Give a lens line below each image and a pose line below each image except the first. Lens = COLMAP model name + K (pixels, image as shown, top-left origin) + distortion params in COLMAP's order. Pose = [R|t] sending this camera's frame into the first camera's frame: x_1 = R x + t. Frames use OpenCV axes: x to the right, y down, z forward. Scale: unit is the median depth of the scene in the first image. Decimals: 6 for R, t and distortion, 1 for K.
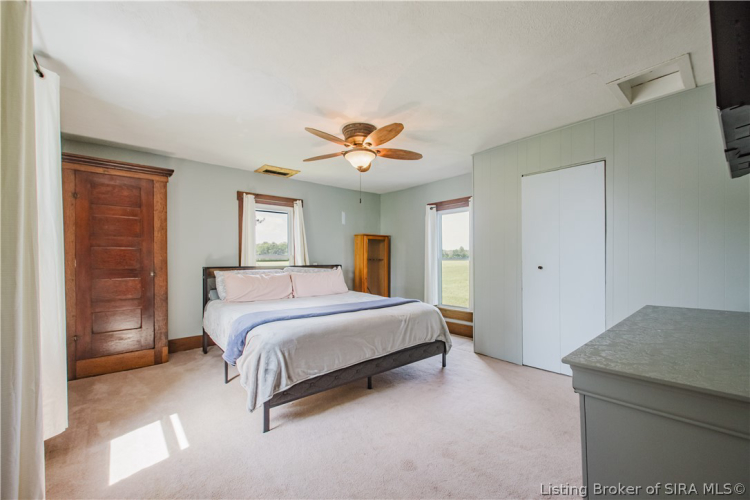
lens RADIAL K [[299.8, 0, 376.7], [0, 299.8, 254.9], [0, 0, 1]] dist [0.009521, -0.003518]
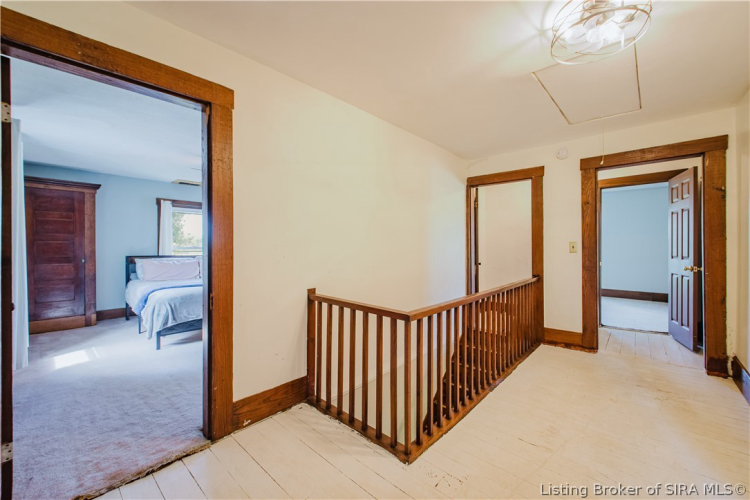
lens RADIAL K [[299.8, 0, 375.6], [0, 299.8, 246.2], [0, 0, 1]] dist [0.009521, -0.003518]
pose [[0.991267, 0.000072, 0.131869, 0.394641], [0.000020, 1.000000, -0.000696, -0.002205], [-0.131869, 0.000693, 0.991267, -0.539176]]
